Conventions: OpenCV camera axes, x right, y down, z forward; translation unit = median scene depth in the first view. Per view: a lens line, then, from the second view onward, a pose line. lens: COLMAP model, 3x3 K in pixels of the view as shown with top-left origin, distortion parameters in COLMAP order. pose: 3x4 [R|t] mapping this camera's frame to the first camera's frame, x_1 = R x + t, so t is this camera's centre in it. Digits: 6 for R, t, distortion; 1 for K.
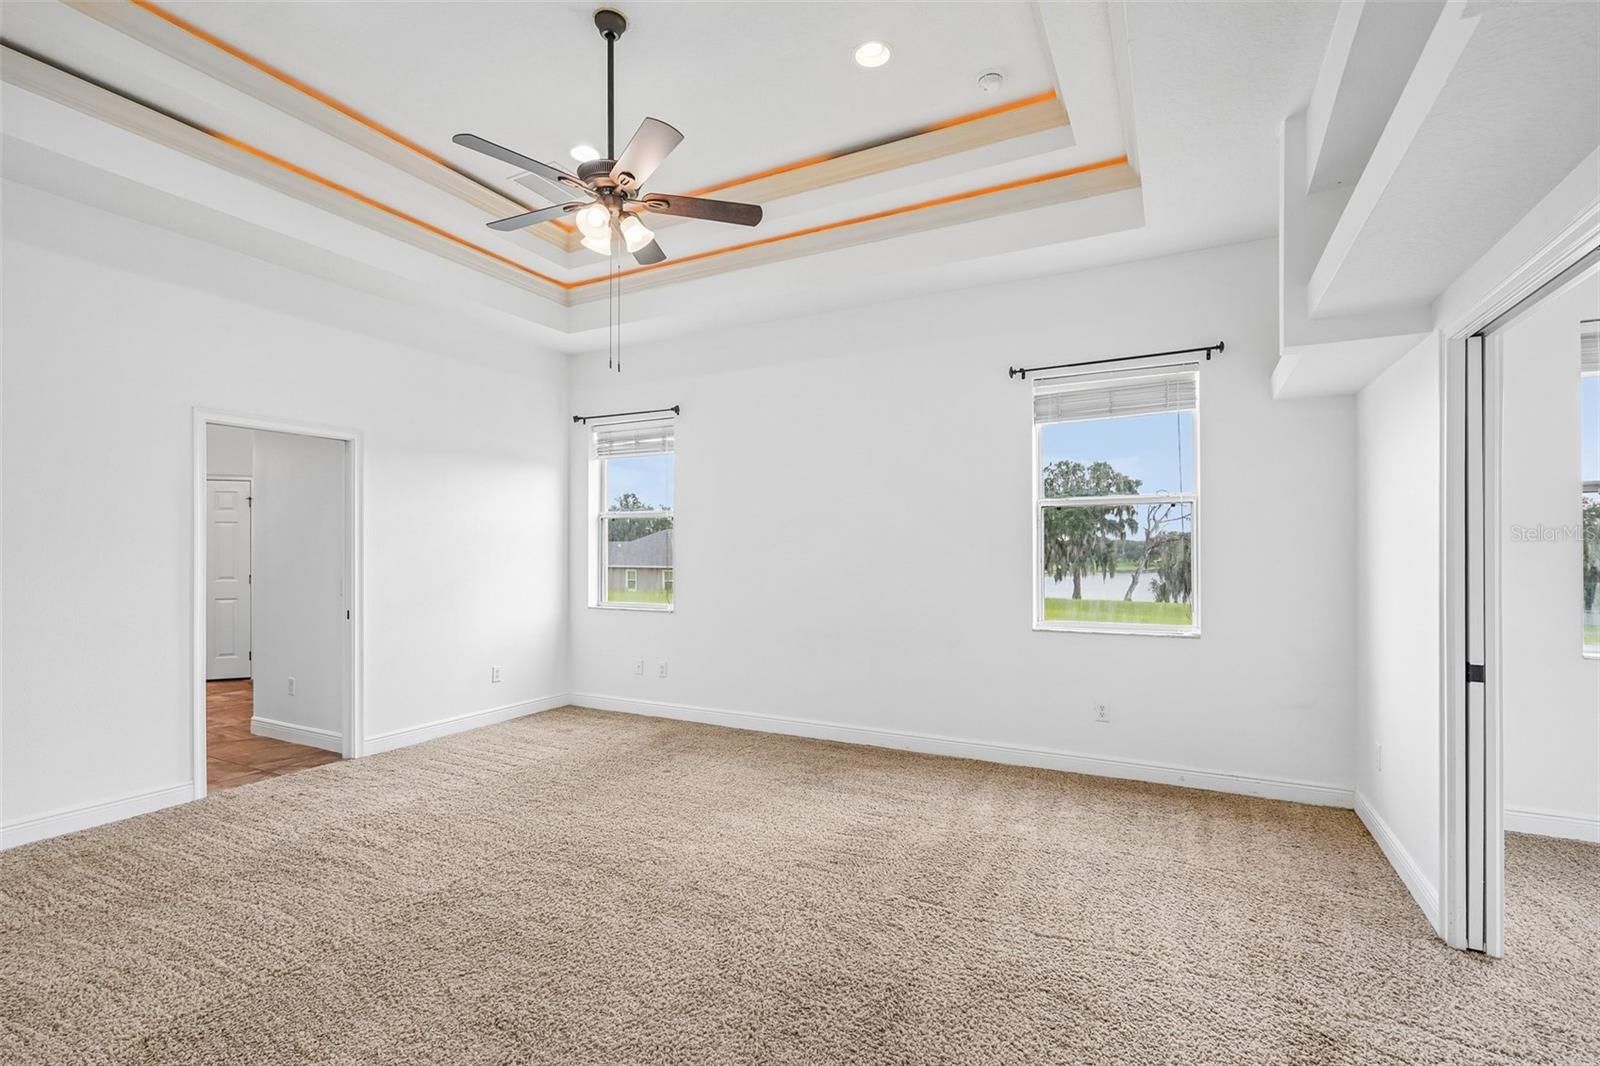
lens RADIAL K [[737.4, 0, 800.1], [0, 737.4, 545.4], [0, 0, 1]] dist [0.000821, 0.001501]
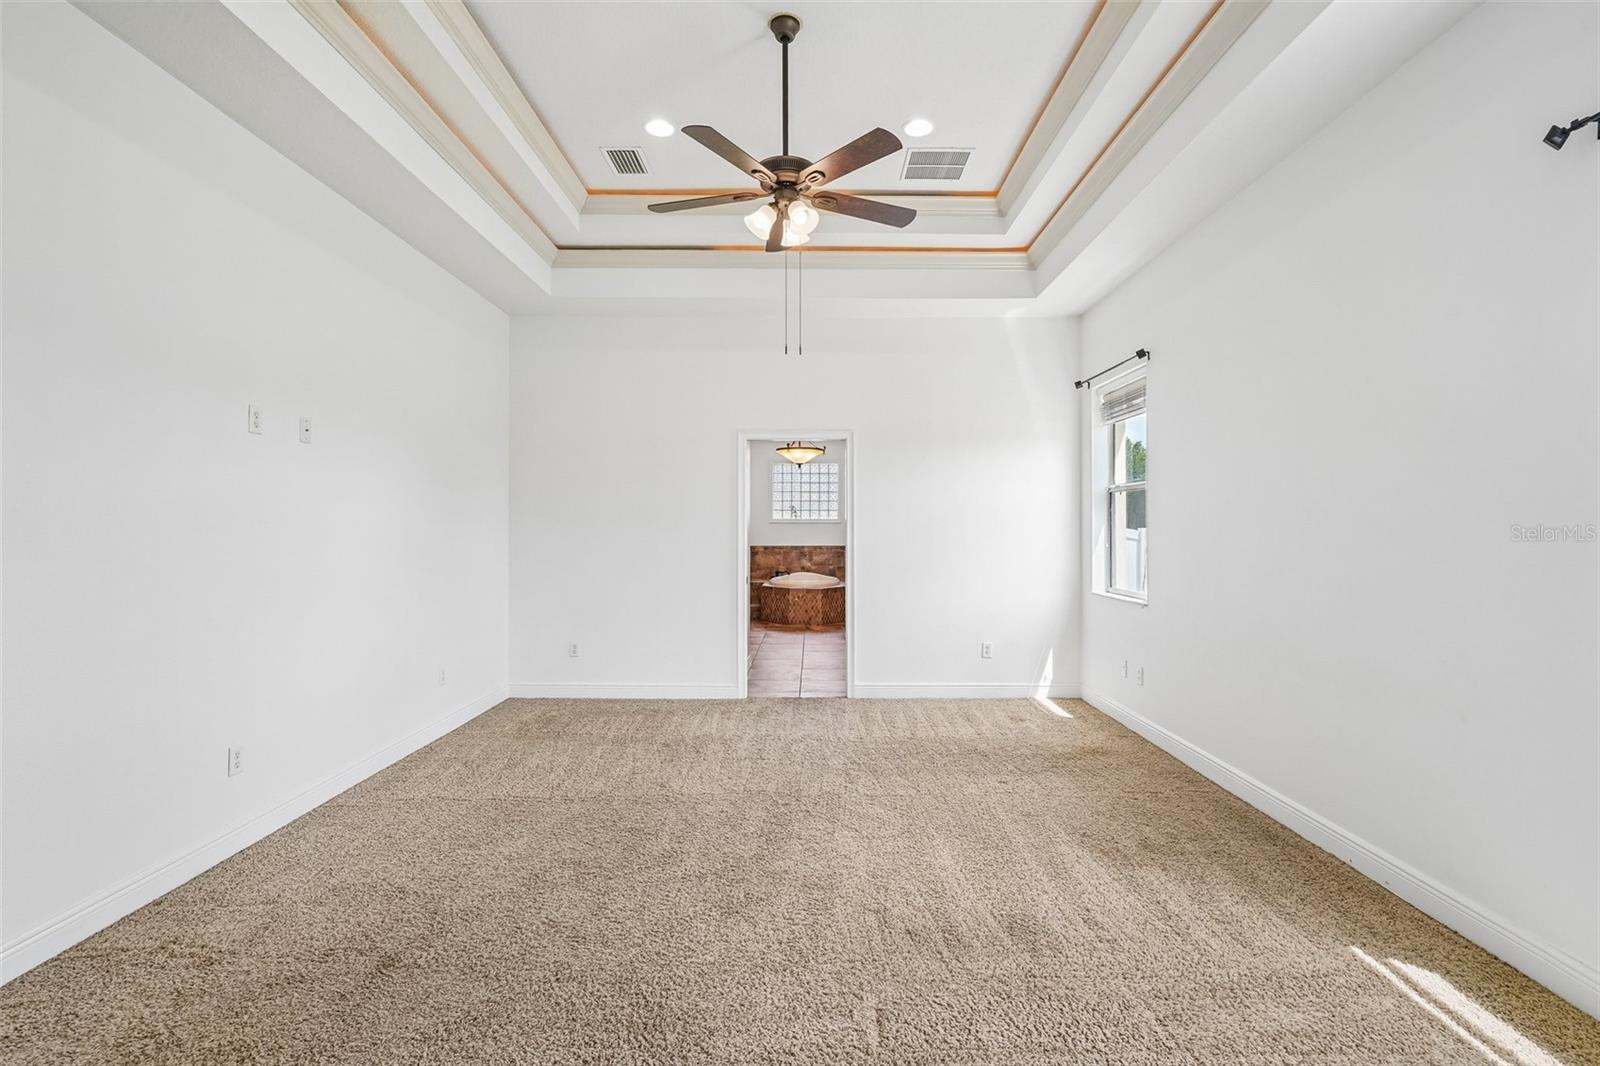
lens RADIAL K [[737.4, 0, 795.9], [0, 737.4, 520.2], [0, 0, 1]] dist [0.000821, 0.001501]
pose [[0.460443, -0.008746, -0.887646, 0.452165], [0.002865, 0.999961, -0.008367, 0.003217], [0.887684, 0.001309, 0.460450, 0.356850]]
